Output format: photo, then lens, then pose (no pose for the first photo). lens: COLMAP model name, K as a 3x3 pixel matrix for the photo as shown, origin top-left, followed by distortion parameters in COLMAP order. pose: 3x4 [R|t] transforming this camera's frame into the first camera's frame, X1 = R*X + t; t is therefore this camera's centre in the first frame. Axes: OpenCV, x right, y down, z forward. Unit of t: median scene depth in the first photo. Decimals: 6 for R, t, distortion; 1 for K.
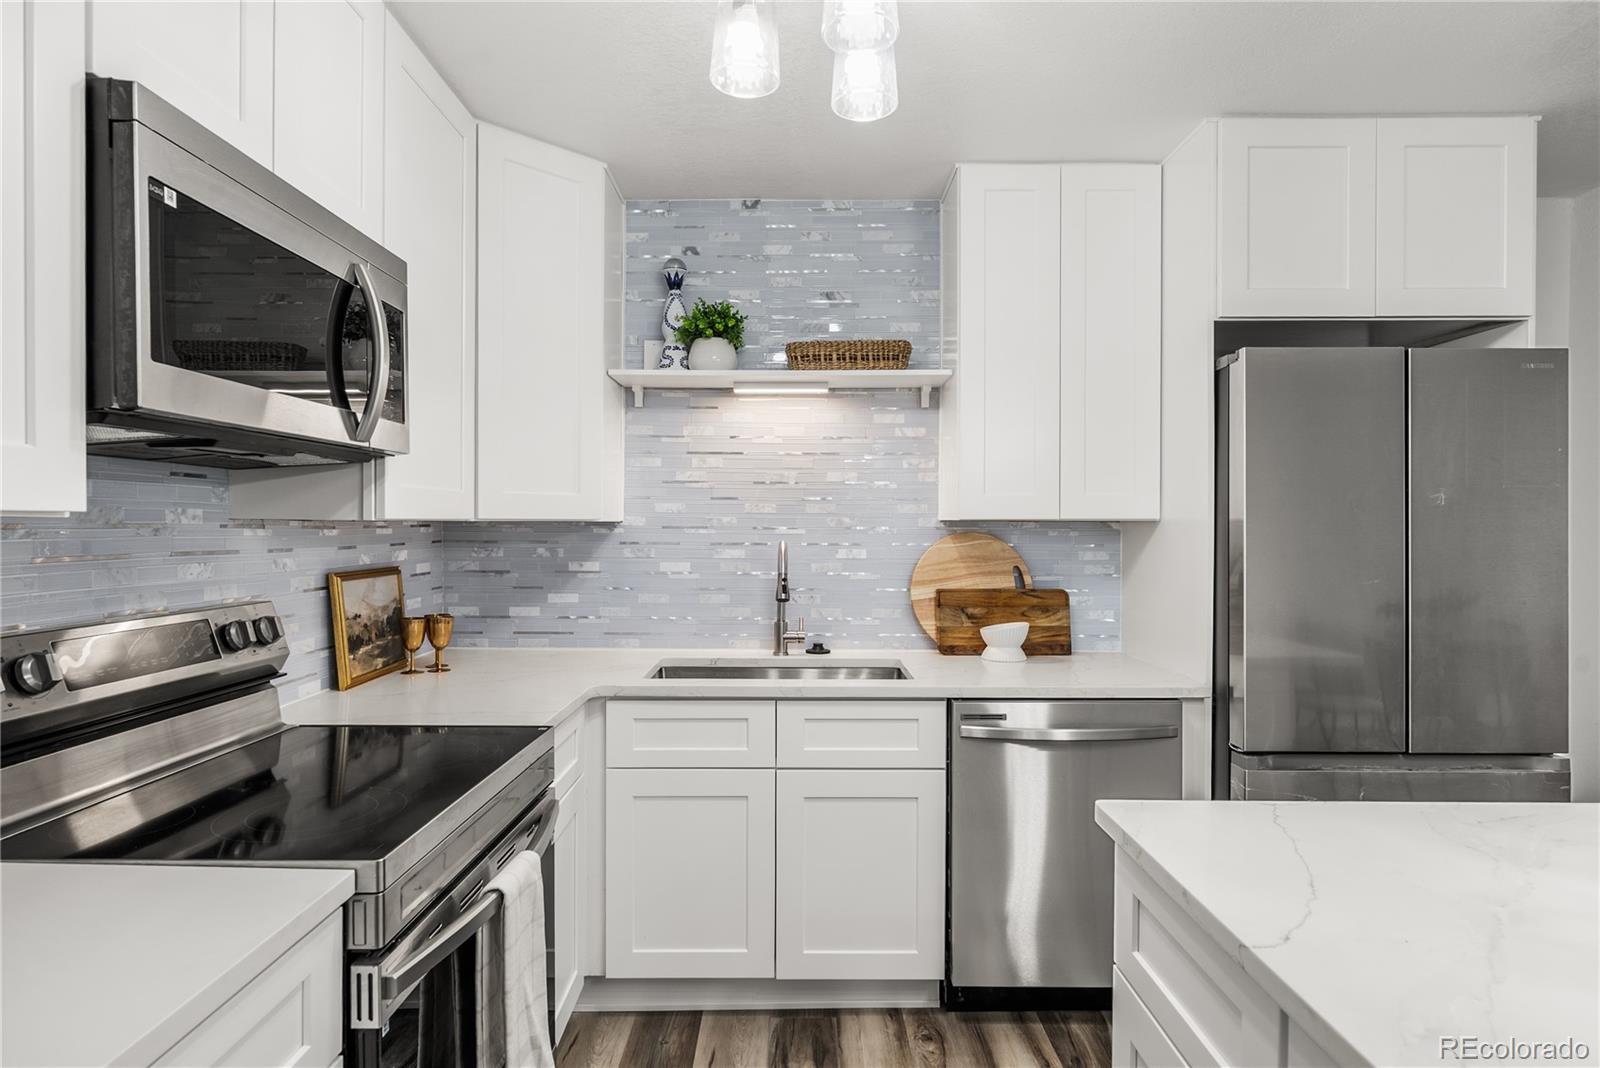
lens RADIAL K [[883.5, 0, 797.2], [0, 883.5, 537.7], [0, 0, 1]] dist [-0.005380, 0.000638]
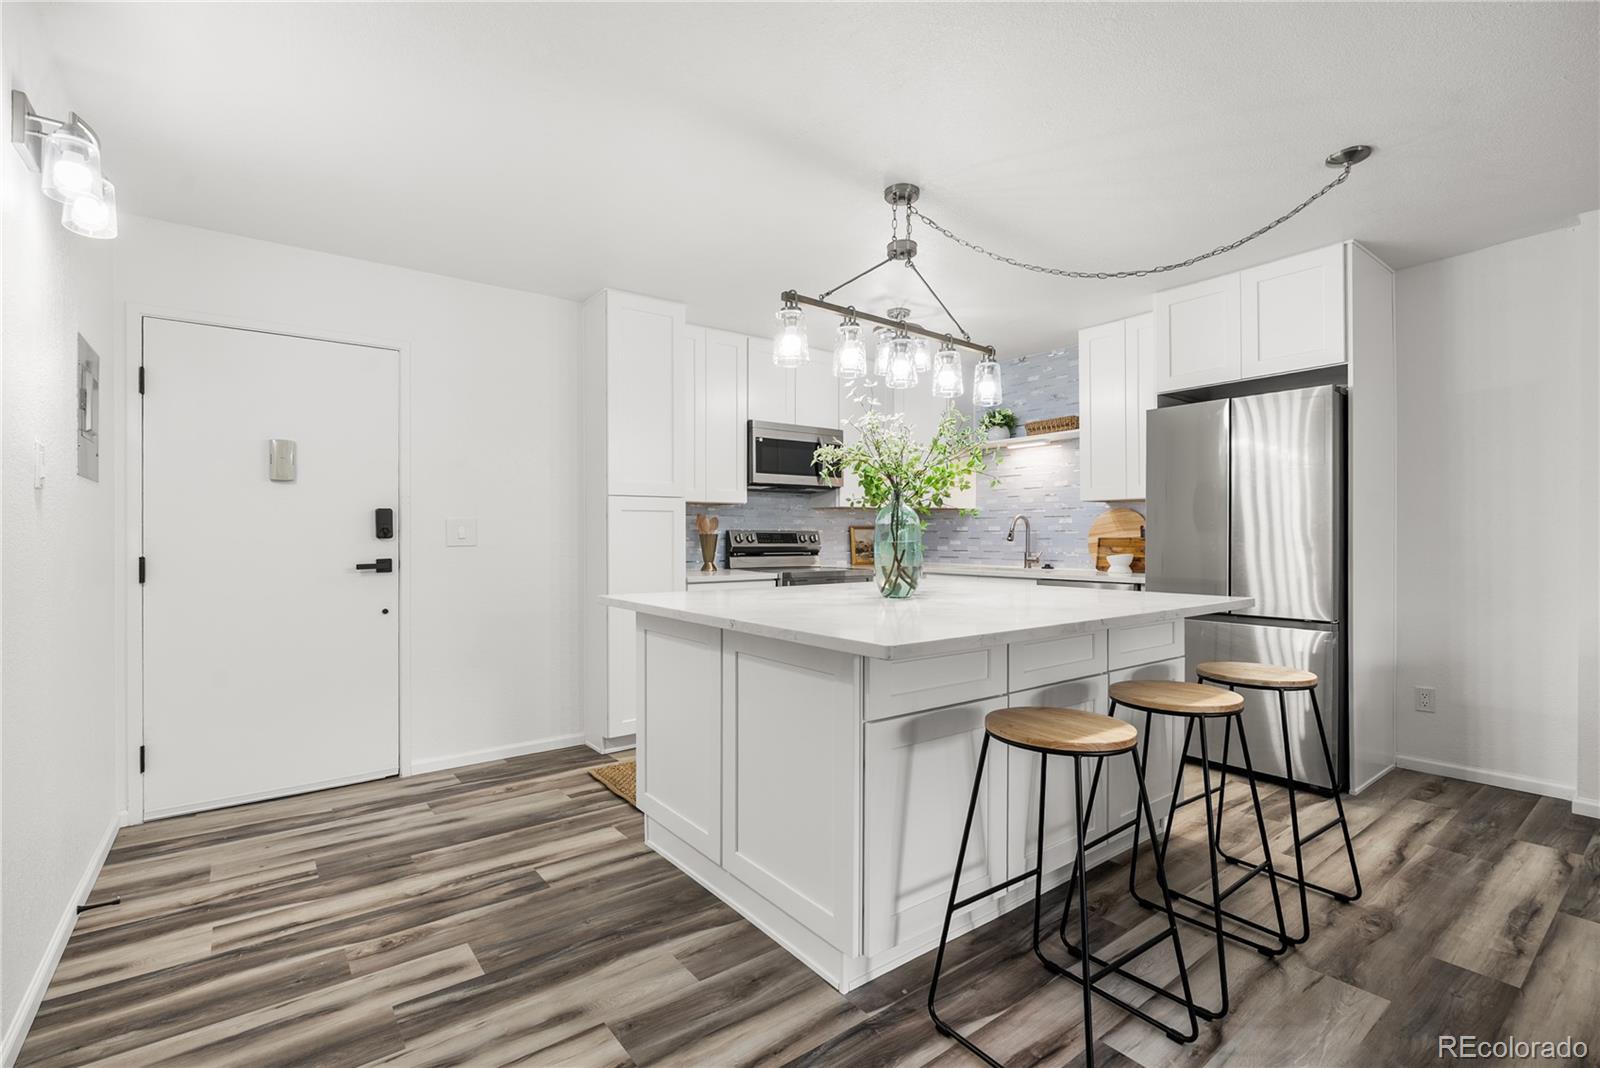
lens RADIAL K [[724.2, 0, 796.9], [0, 724.2, 536.1], [0, 0, 1]] dist [-0.004298, -0.000001]
pose [[0.604637, -0.004455, -0.796489, 1.058683], [-0.008893, 0.999884, -0.012344, 0.082828], [0.796452, 0.014547, 0.604527, -0.518041]]
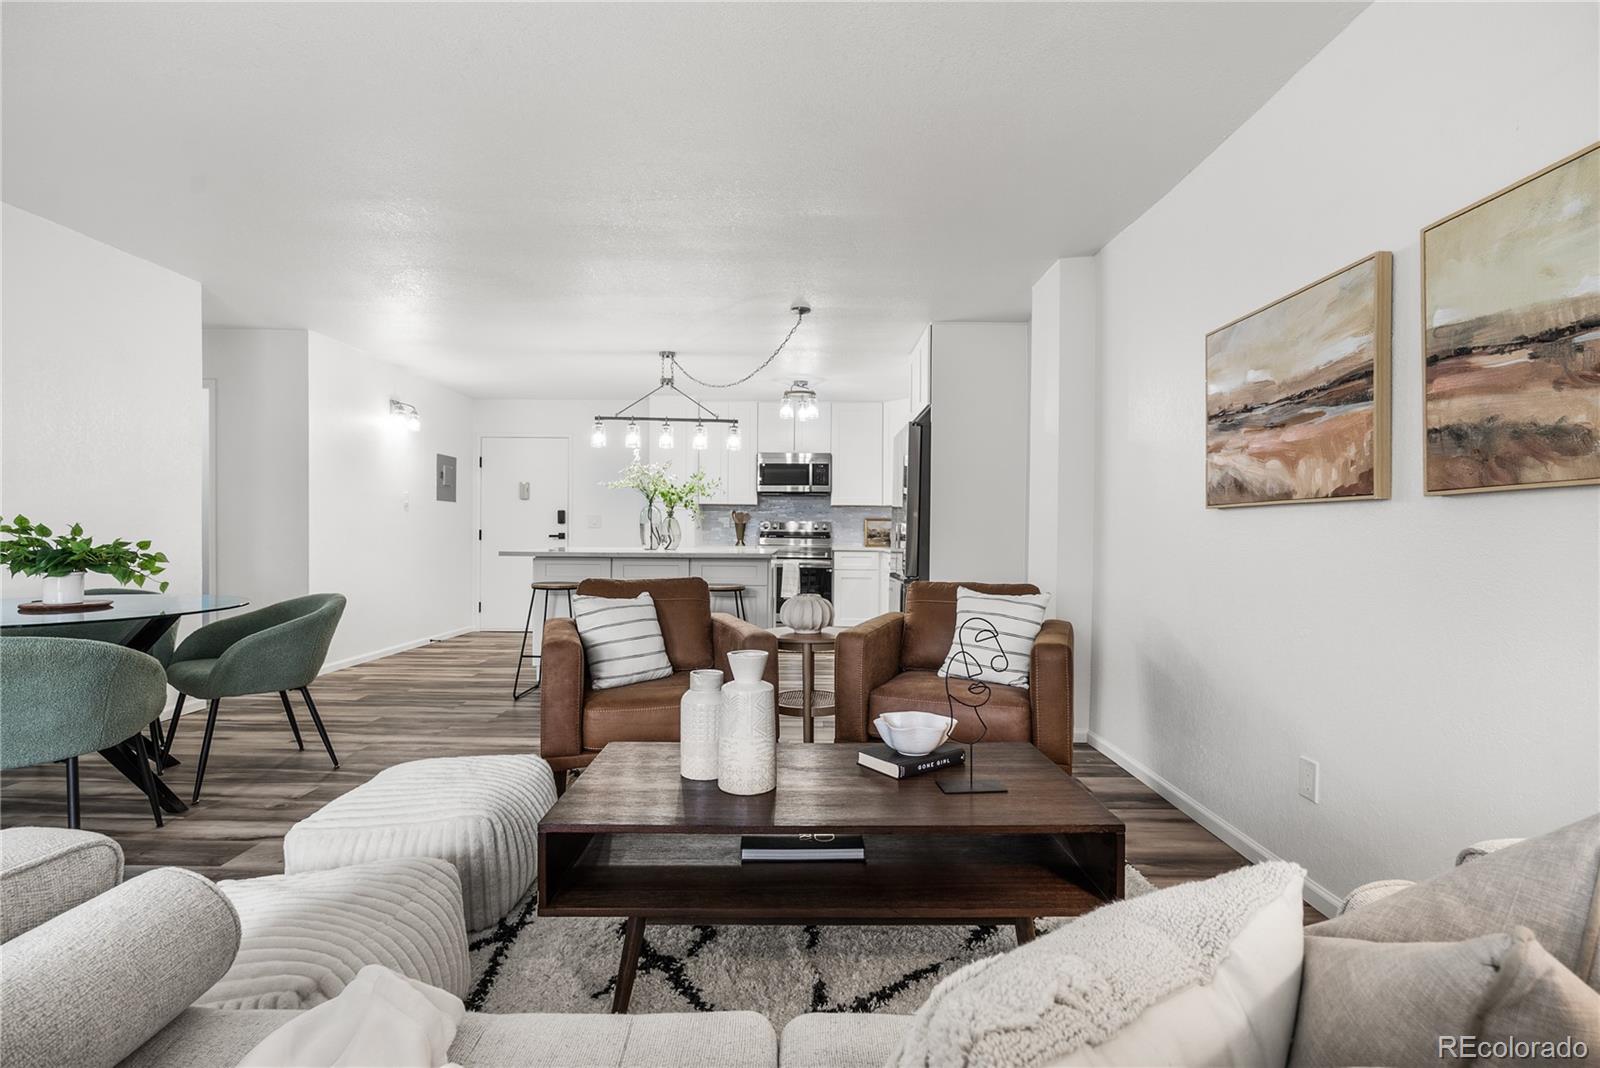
lens RADIAL K [[730.7, 0, 797.7], [0, 730.7, 538.4], [0, 0, 1]] dist [-0.009907, 0.000856]
pose [[-0.003914, 0.003958, -0.999985, 2.367920], [-0.023453, 0.999717, 0.004049, 0.100539], [0.999717, 0.023468, -0.003820, 0.536886]]
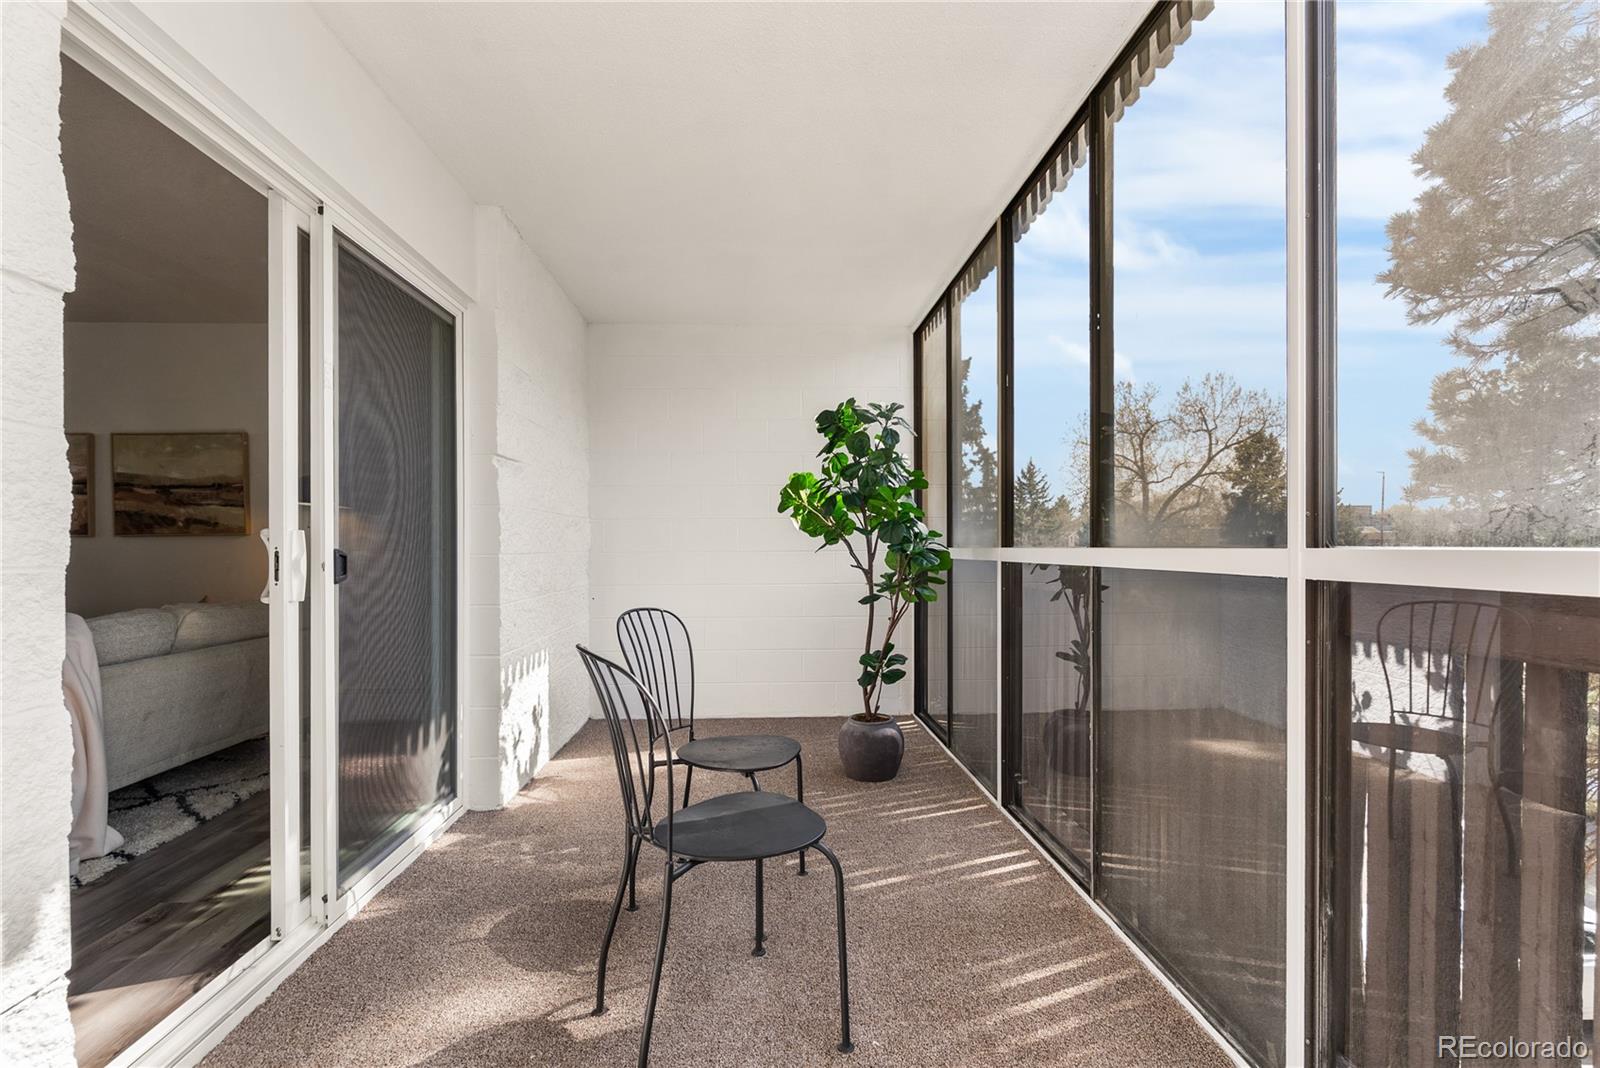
lens RADIAL K [[716.6, 0, 799.2], [0, 716.6, 536.0], [0, 0, 1]] dist [-0.003231, 0.000141]
pose [[0.998477, -0.008848, 0.054450, 3.138275], [0.009729, 0.999826, -0.015934, 0.094692], [-0.054300, 0.016439, 0.998389, -0.540118]]
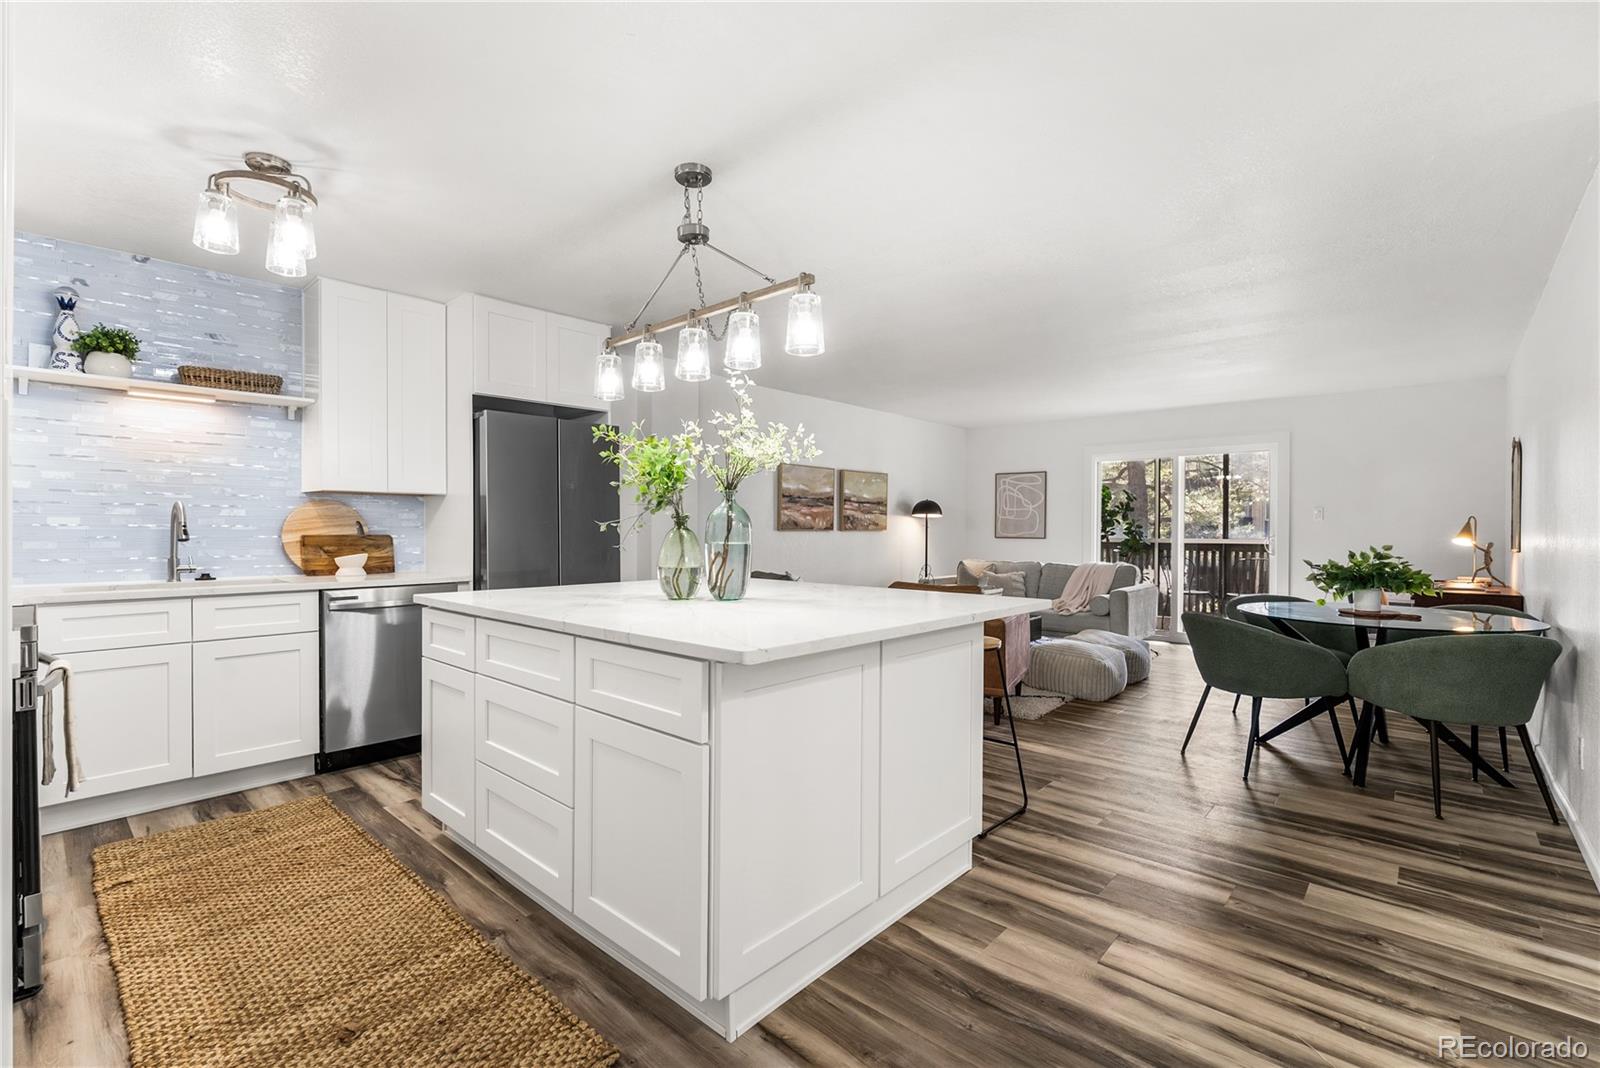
lens RADIAL K [[710.1, 0, 794.3], [0, 710.1, 533.7], [0, 0, 1]] dist [-0.004800, -0.000286]
pose [[0.673989, -0.006259, 0.738715, -0.190132], [0.010230, 0.999947, -0.000861, 0.067321], [-0.738671, 0.008137, 0.674017, -0.523142]]
